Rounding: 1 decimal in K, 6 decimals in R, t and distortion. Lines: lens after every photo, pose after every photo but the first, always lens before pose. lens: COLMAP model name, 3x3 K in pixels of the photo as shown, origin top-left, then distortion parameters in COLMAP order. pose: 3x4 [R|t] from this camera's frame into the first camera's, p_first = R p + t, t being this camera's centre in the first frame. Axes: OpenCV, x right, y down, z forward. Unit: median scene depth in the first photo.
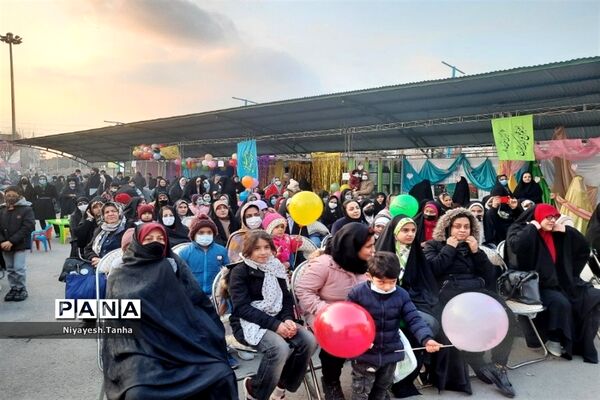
lens RADIAL K [[443.9, 0, 299.1], [0, 443.9, 212.1], [0, 0, 1]] dist [0.033835, -0.007222]
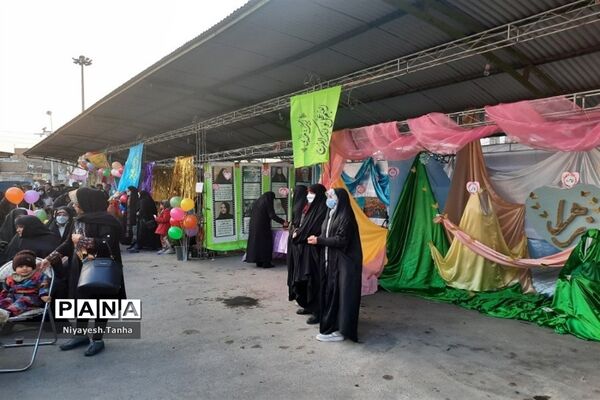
lens RADIAL K [[443.9, 0, 299.1], [0, 443.9, 212.1], [0, 0, 1]] dist [0.033835, -0.007222]
pose [[0.976677, 0.006750, -0.214609, 0.509271], [-0.011342, 0.999732, -0.020175, -0.031117], [0.214416, 0.022138, 0.976492, 0.352530]]
